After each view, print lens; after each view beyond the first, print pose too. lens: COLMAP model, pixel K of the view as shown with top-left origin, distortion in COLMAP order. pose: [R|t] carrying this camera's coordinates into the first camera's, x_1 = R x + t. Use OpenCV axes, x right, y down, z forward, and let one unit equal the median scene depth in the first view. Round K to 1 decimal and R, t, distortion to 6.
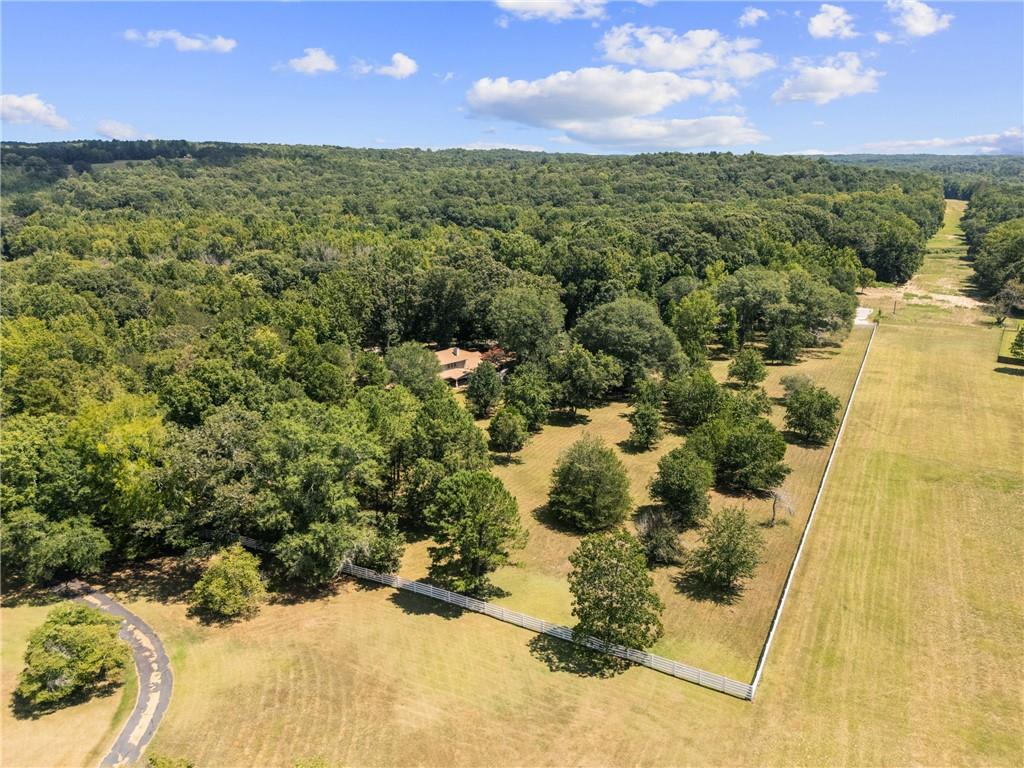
lens RADIAL K [[750.0, 0, 512.0], [0, 750.0, 384.0], [0, 0, 1]] dist [0.023082, -0.004538]
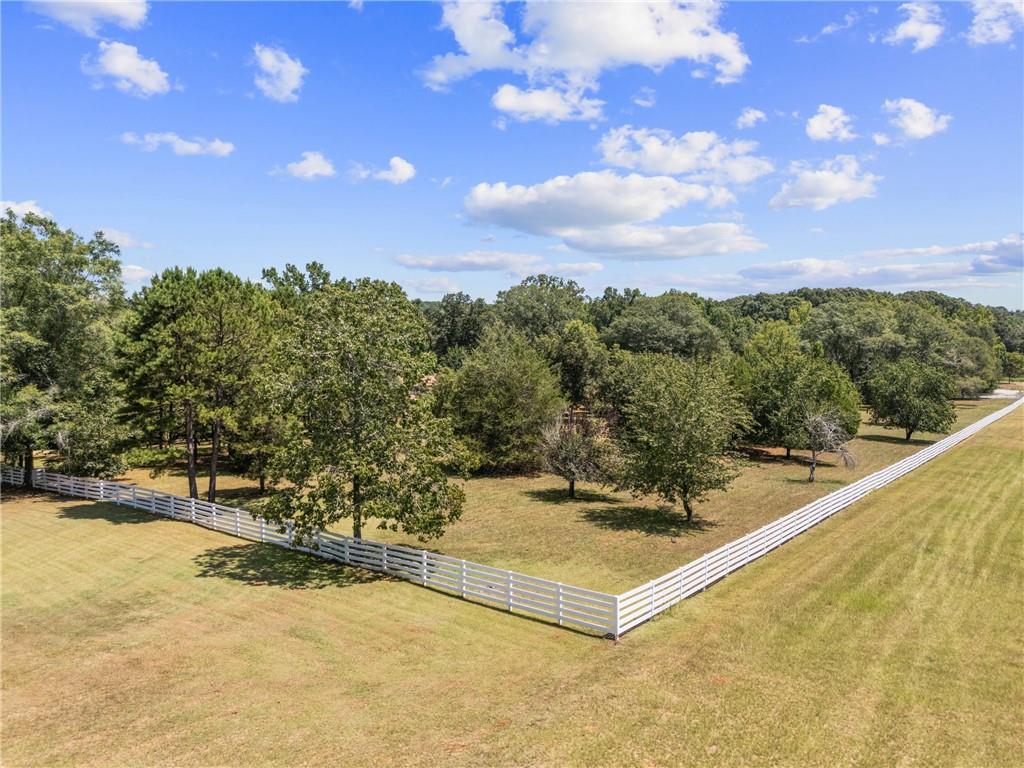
lens RADIAL K [[750.0, 0, 512.0], [0, 750.0, 384.0], [0, 0, 1]] dist [0.023082, -0.004538]
pose [[0.986295, 0.002731, -0.164968, 0.294653], [-0.037996, 0.976748, -0.210998, 0.338593], [0.160556, 0.214375, 0.963465, 0.542371]]
